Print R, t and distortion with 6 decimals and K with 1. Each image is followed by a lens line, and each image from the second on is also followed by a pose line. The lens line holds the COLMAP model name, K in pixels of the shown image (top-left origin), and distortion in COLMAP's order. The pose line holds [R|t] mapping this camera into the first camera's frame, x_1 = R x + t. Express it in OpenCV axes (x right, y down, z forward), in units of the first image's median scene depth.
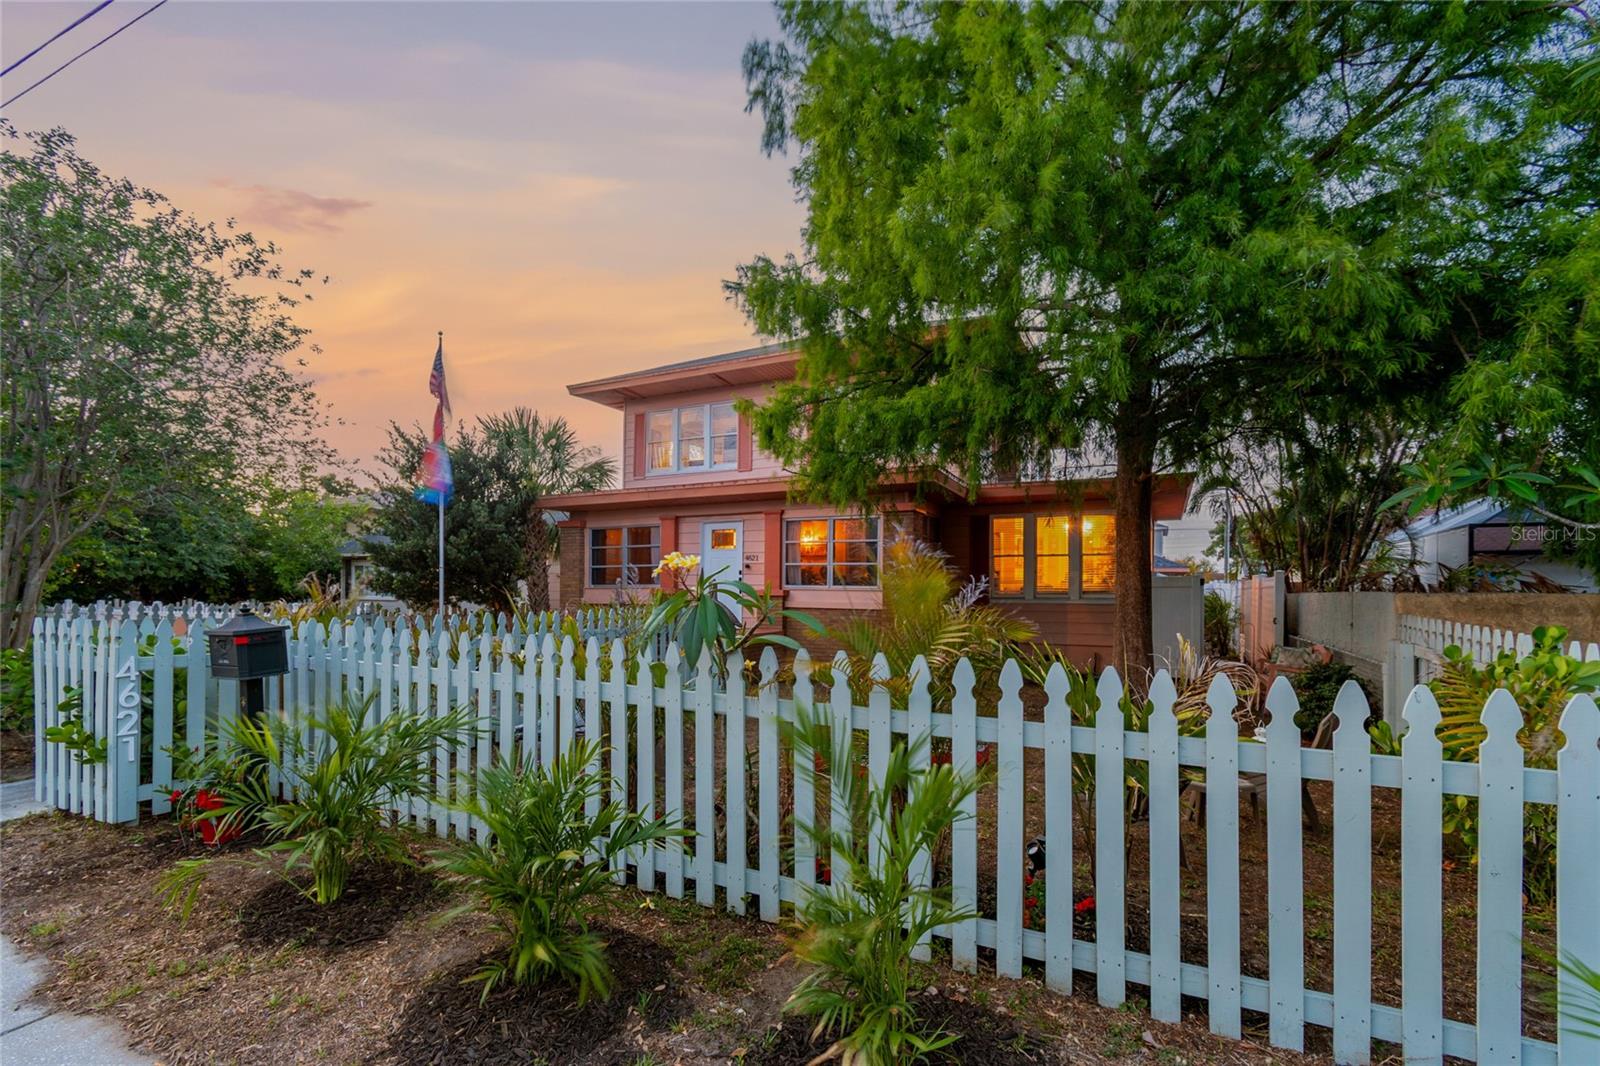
lens RADIAL K [[686.7, 0, 812.0], [0, 686.7, 601.8], [0, 0, 1]] dist [0.001844, -0.000967]
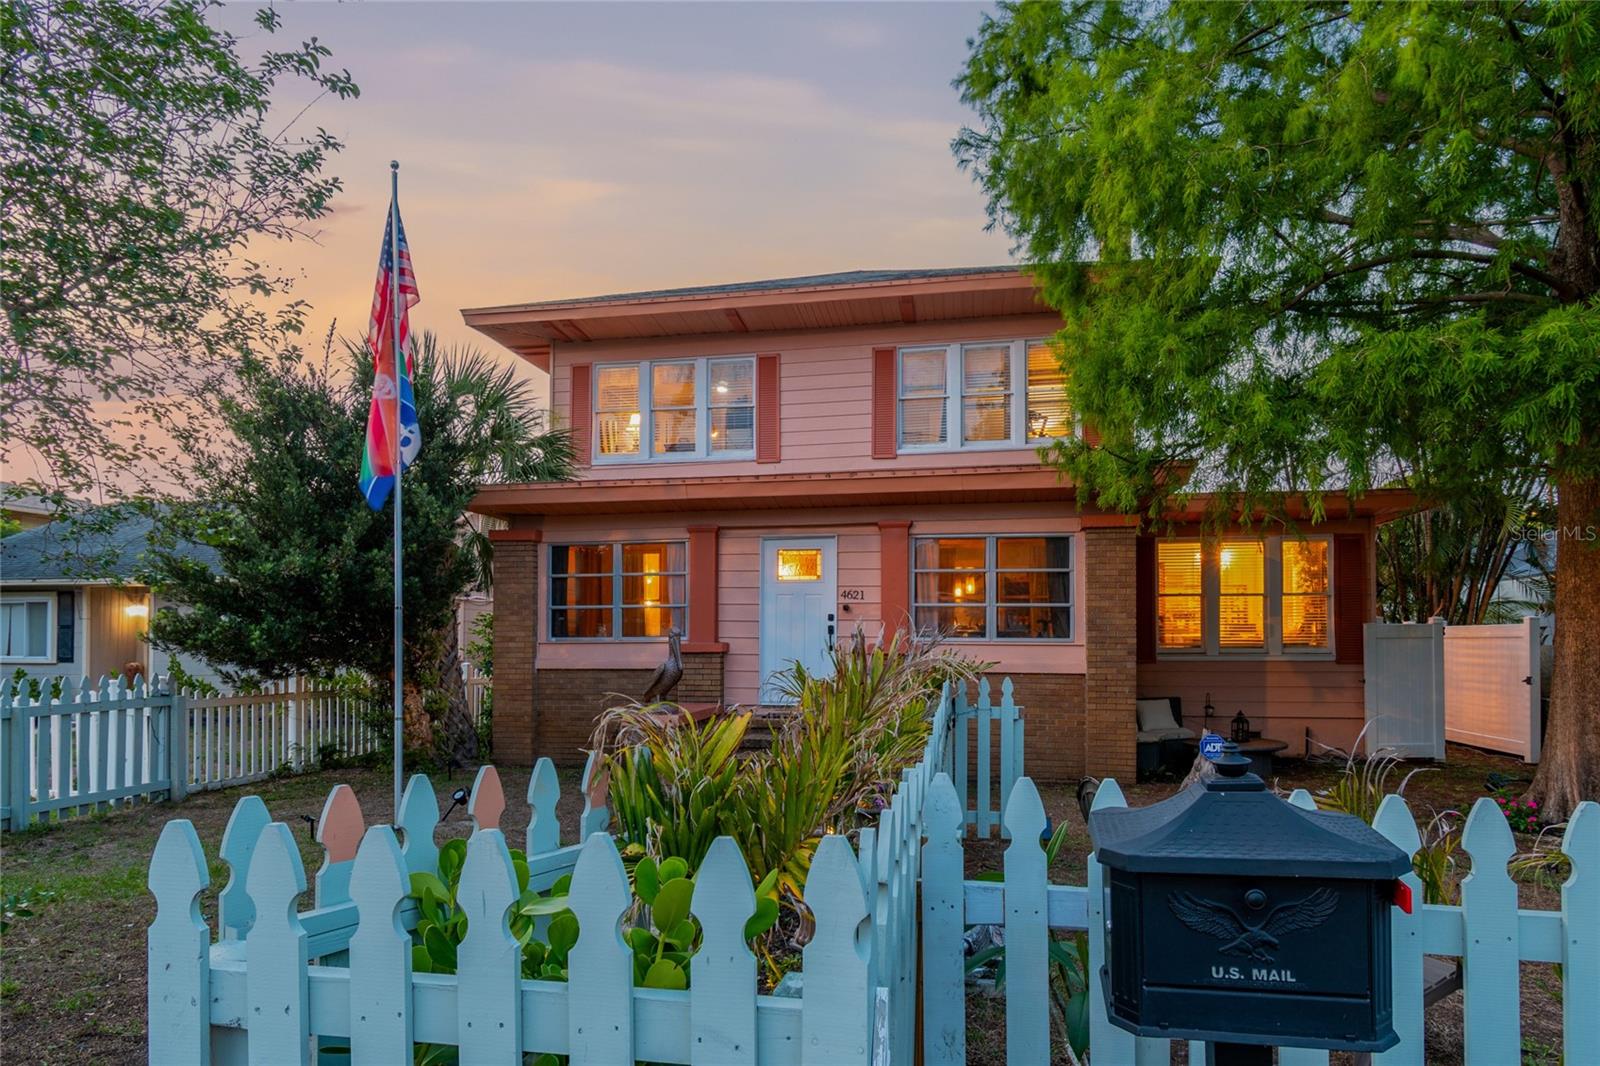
lens RADIAL K [[864.4, 0, 760.7], [0, 864.4, 634.9], [0, 0, 1]] dist [-0.002971, 0.001823]
pose [[0.961014, -0.004302, 0.276466, -0.590588], [0.010484, 0.999727, -0.020889, -0.016241], [-0.276301, 0.022973, 0.960797, 0.377369]]
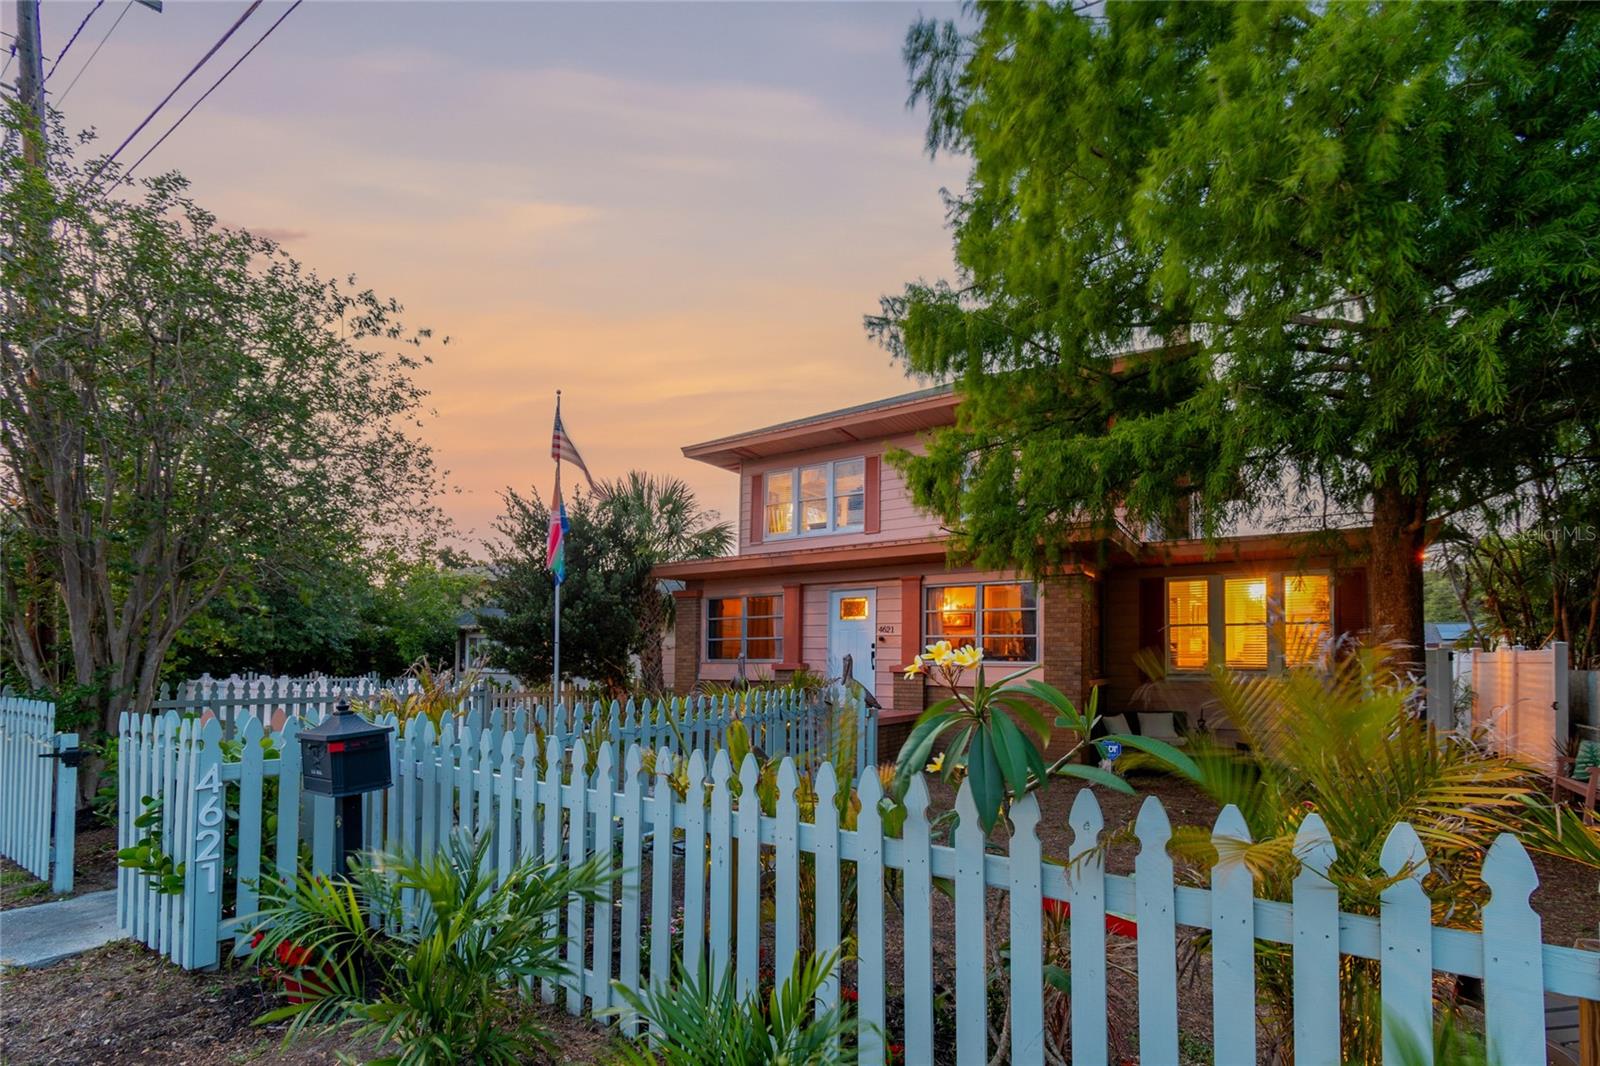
lens RADIAL K [[717.6, 0, 833.6], [0, 717.6, 654.9], [0, 0, 1]] dist [0.006874, -0.002411]
pose [[0.993139, -0.001619, -0.116925, -0.068172], [-0.001146, 0.999721, -0.023573, -0.013522], [0.116931, 0.023545, 0.992861, 0.100921]]
